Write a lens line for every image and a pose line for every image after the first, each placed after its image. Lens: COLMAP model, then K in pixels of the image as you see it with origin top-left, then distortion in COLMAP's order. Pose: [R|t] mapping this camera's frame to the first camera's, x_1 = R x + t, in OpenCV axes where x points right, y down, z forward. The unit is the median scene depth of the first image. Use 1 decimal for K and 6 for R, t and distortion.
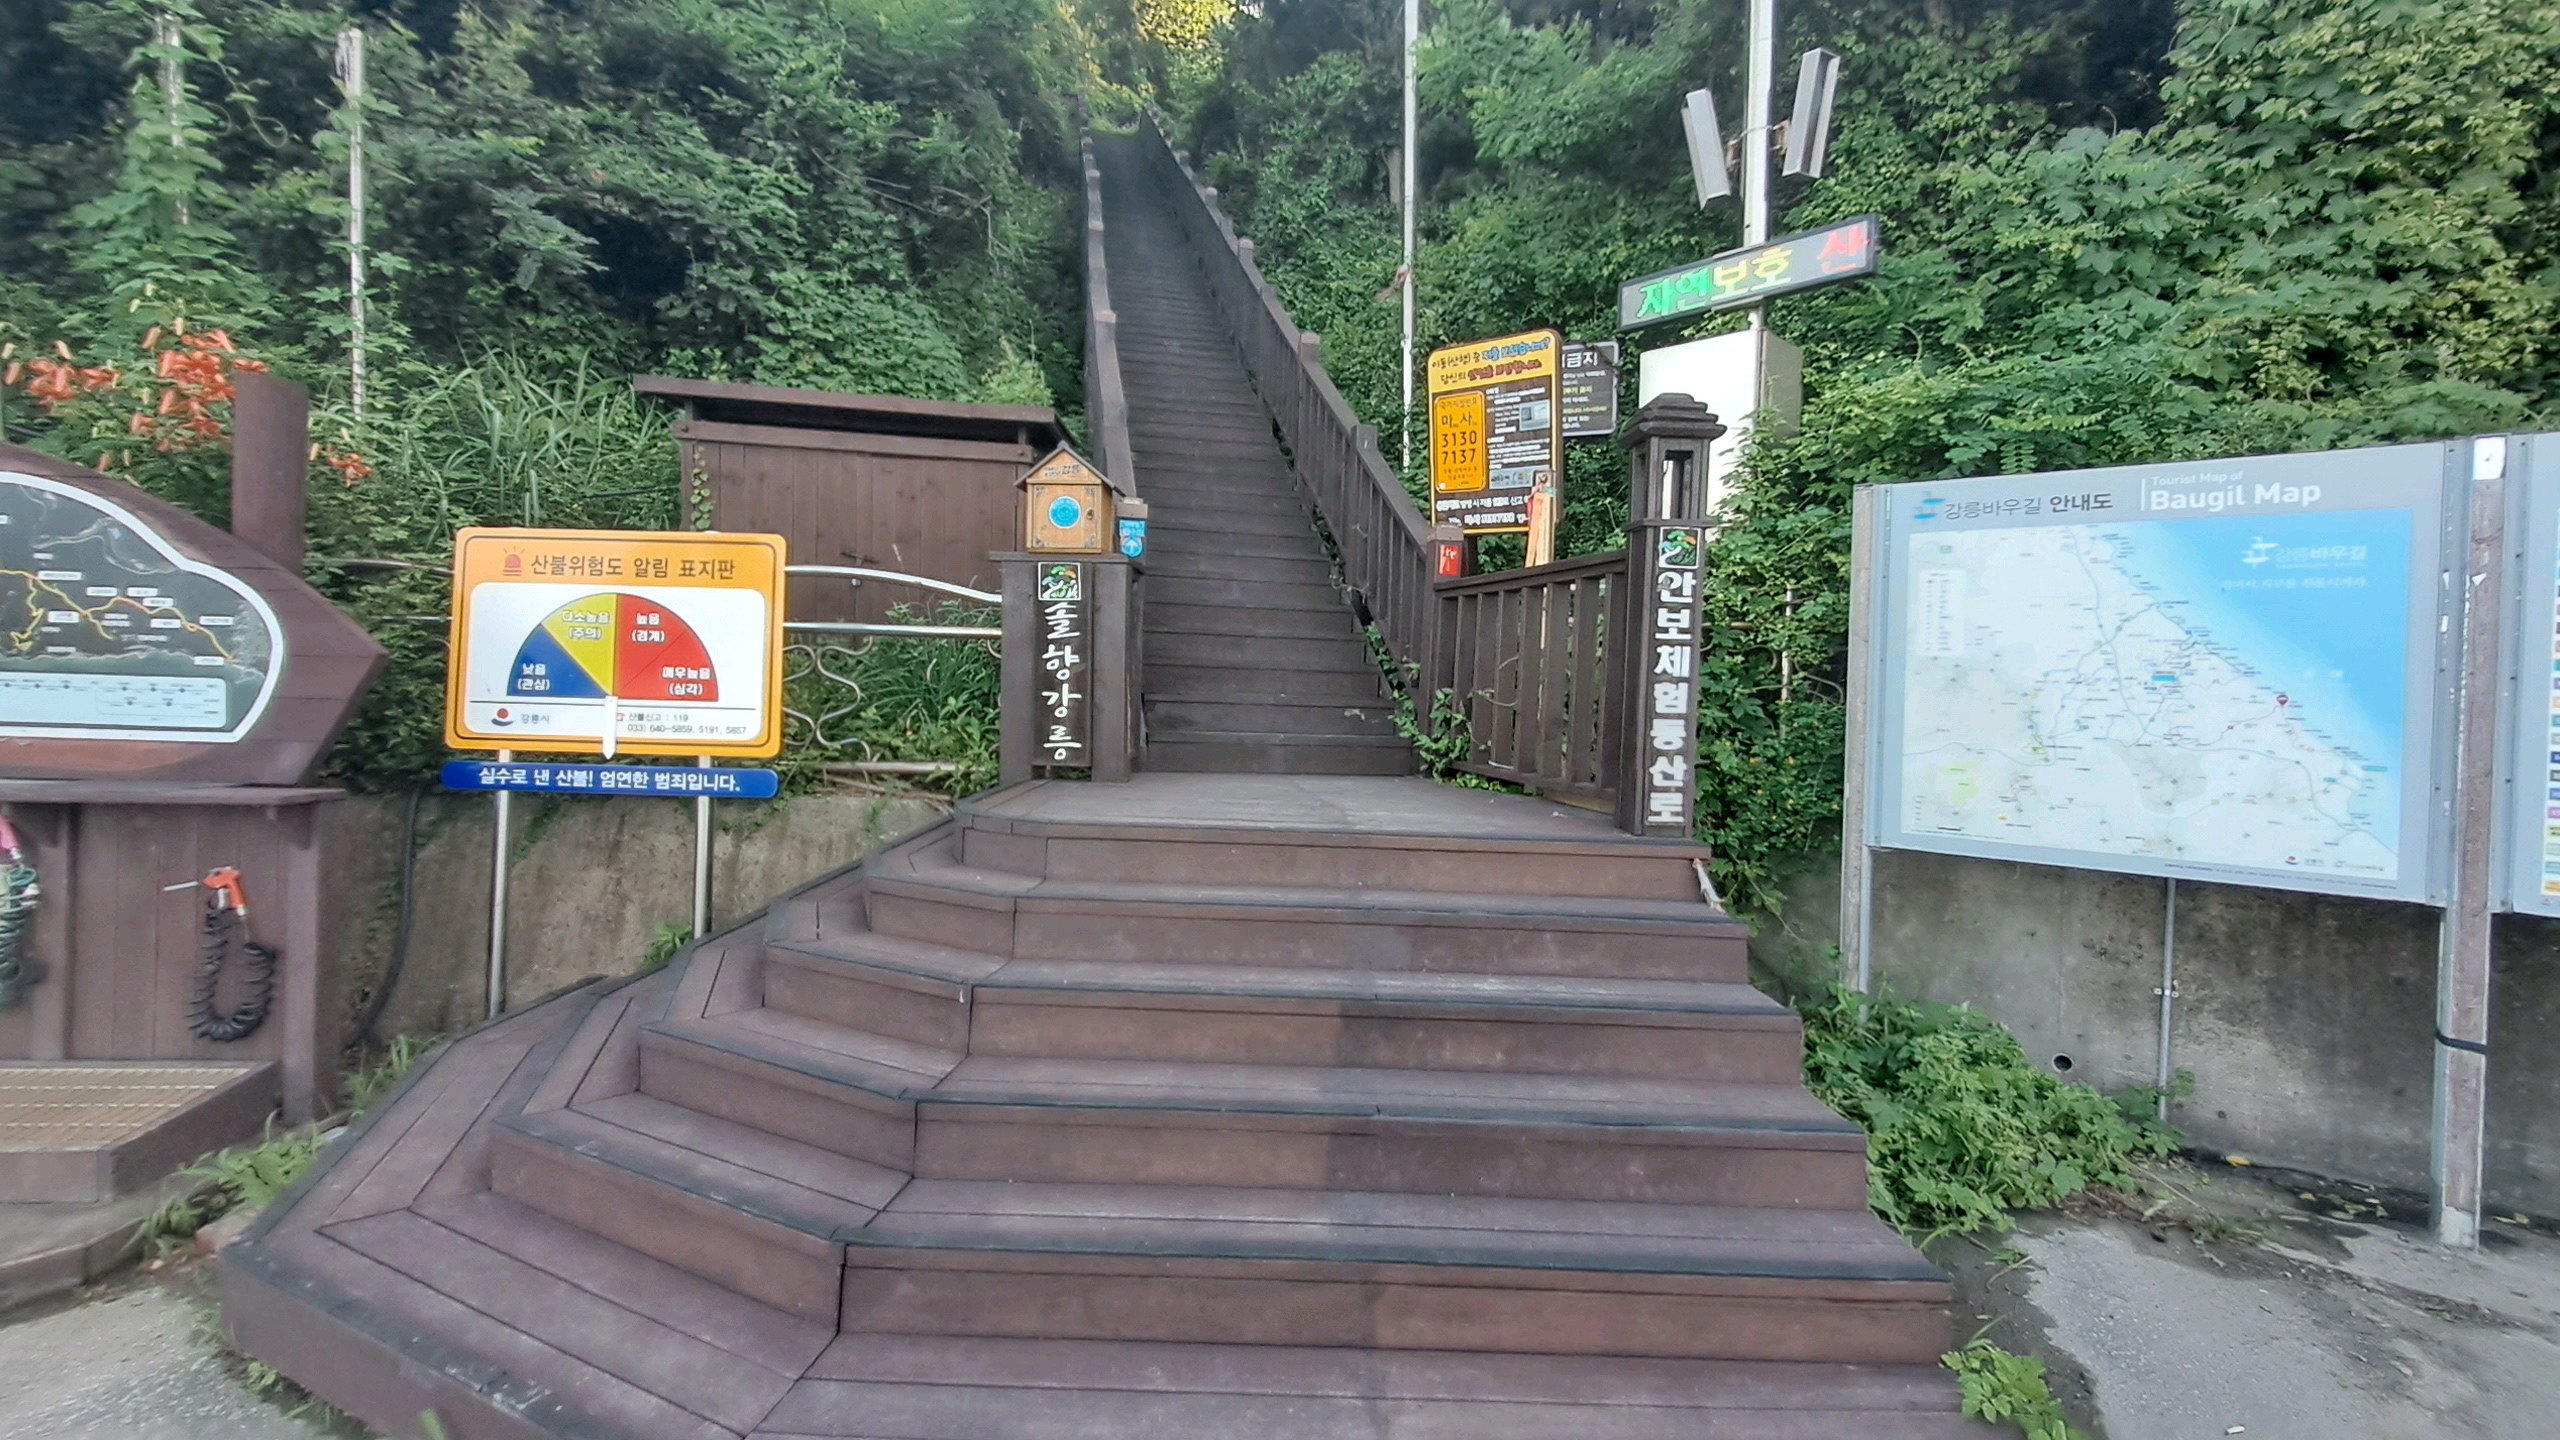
lens RADIAL K [[1015.1, 0, 1269.6], [0, 1015.1, 700.6], [0, 0, 1]] dist [0.006132, -0.001008]
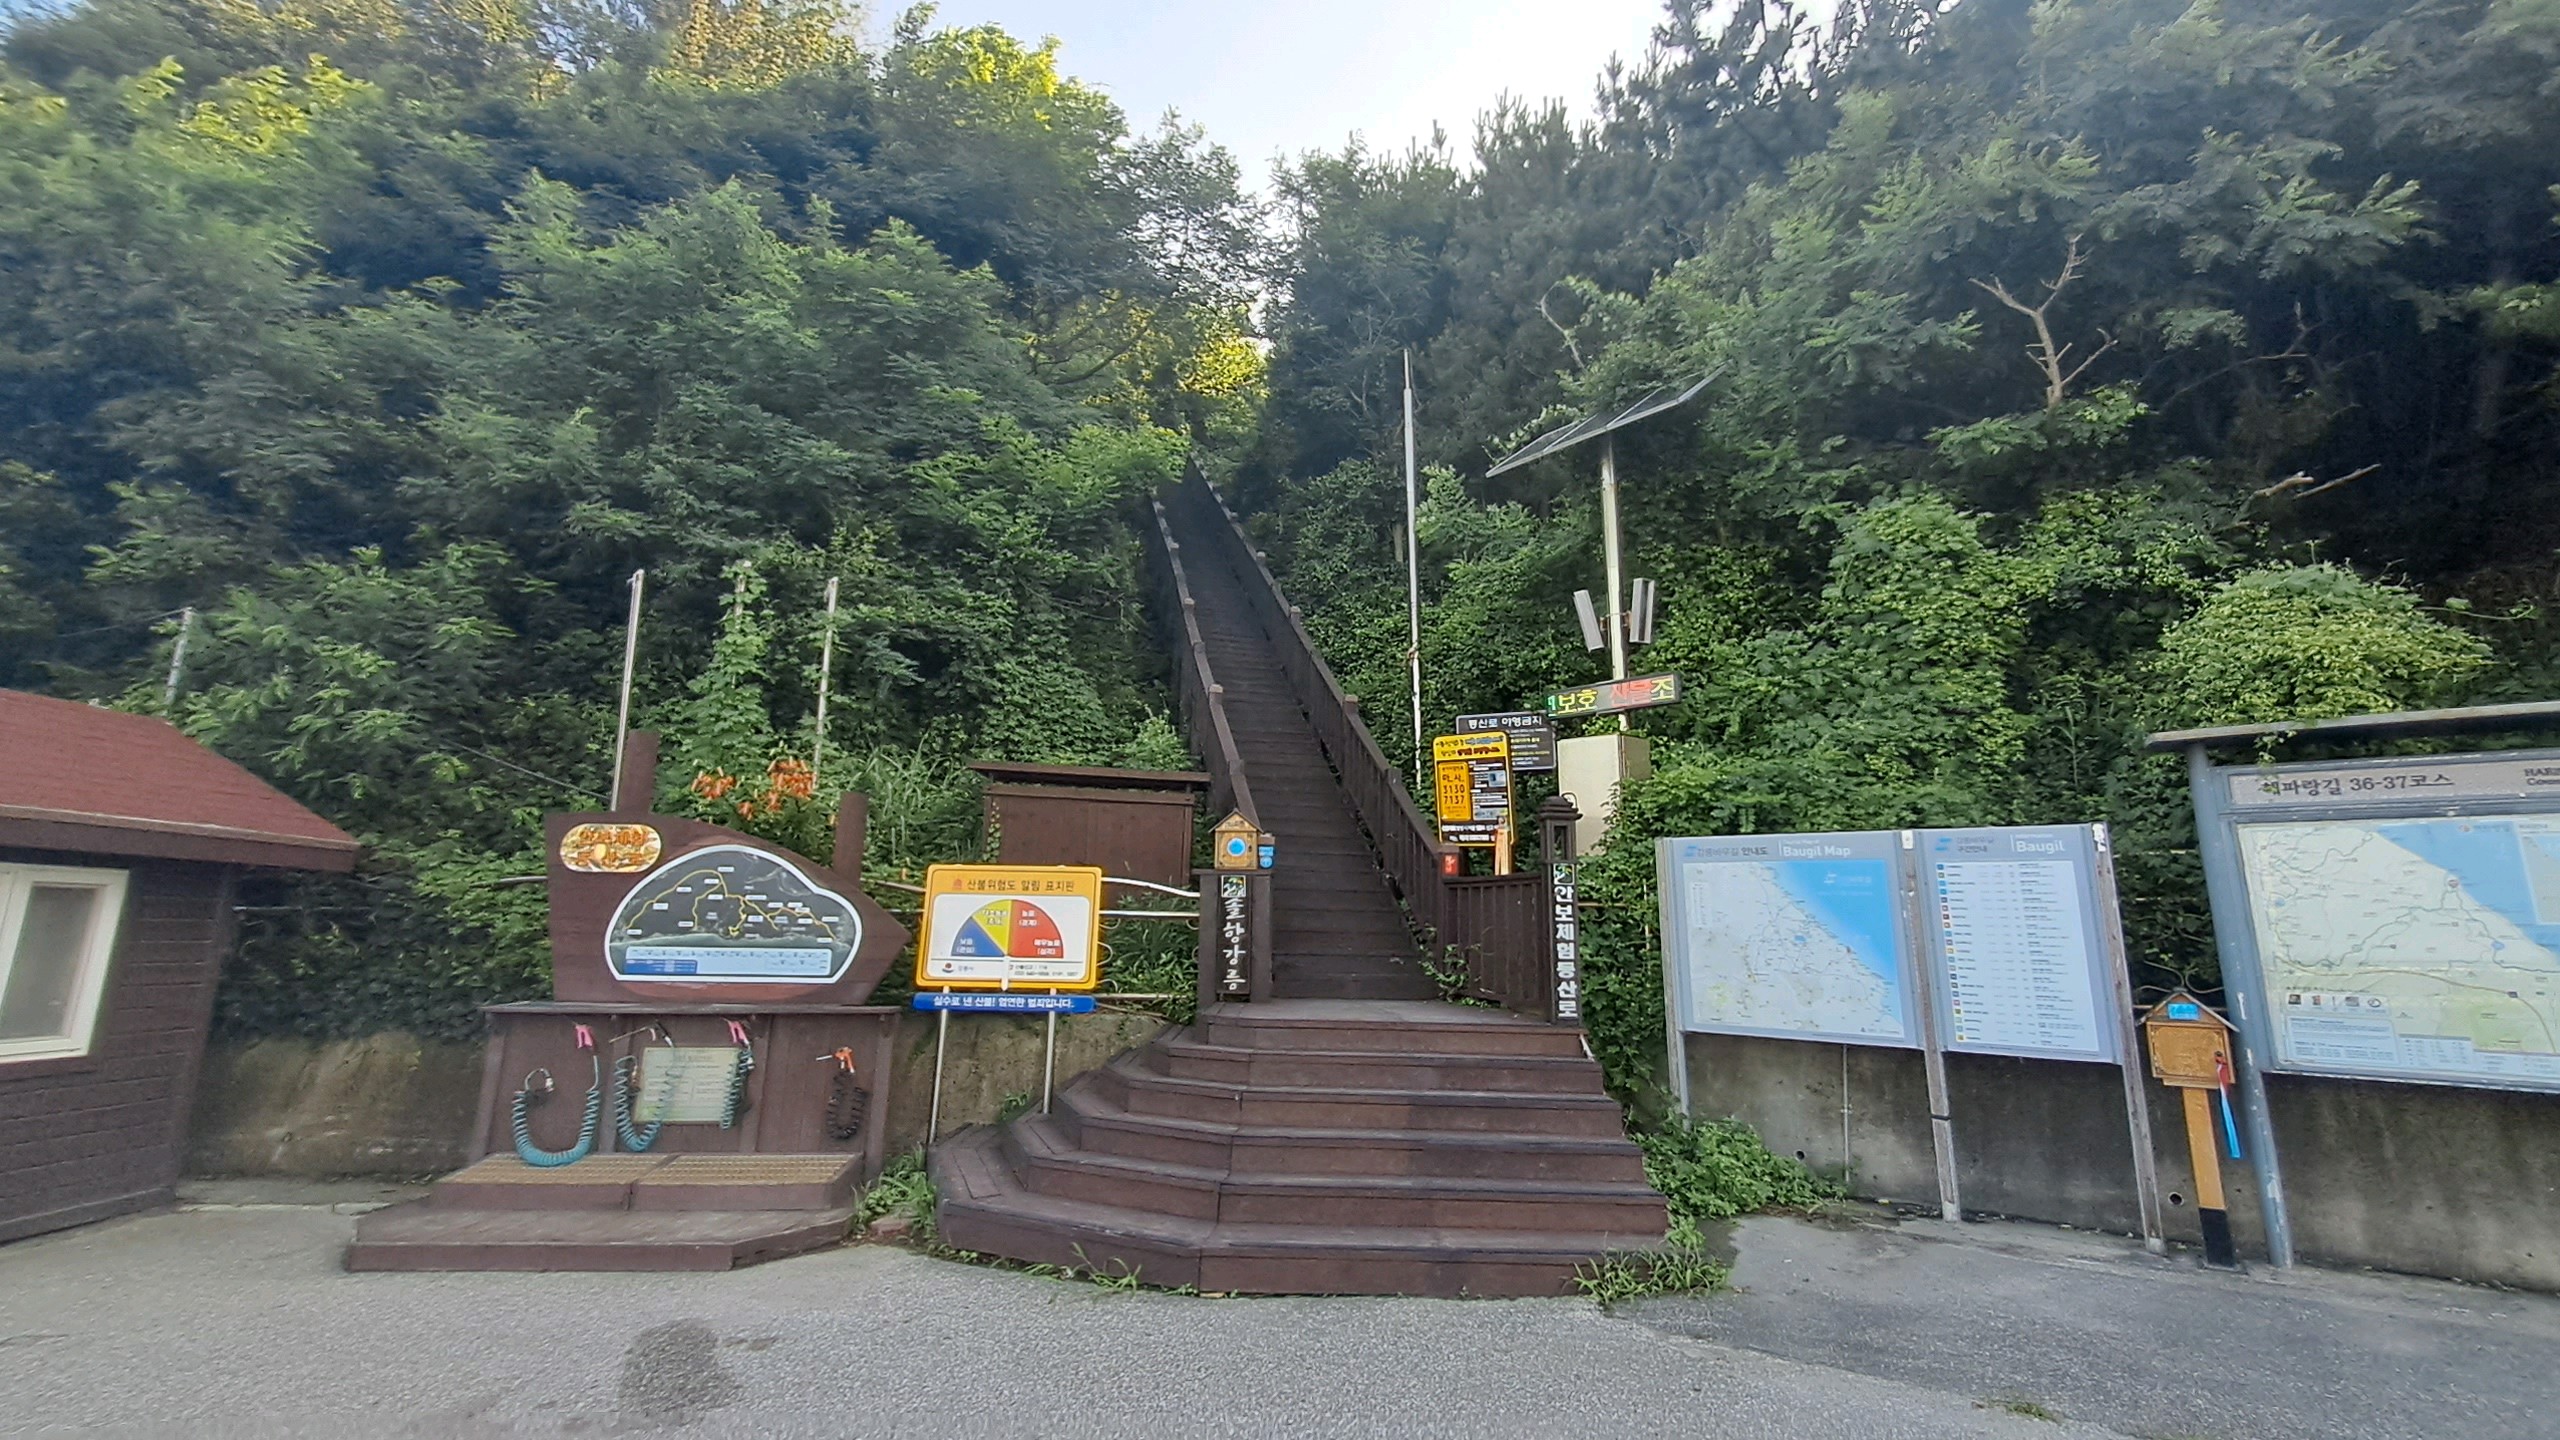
lens RADIAL K [[1015.1, 0, 1296.3], [0, 1015.1, 704.4], [0, 0, 1]] dist [0.006132, -0.001008]
pose [[0.999759, -0.006147, 0.021064, -0.149155], [0.010836, 0.973047, -0.230351, -0.017843], [-0.019080, 0.230524, 0.972880, -0.912494]]
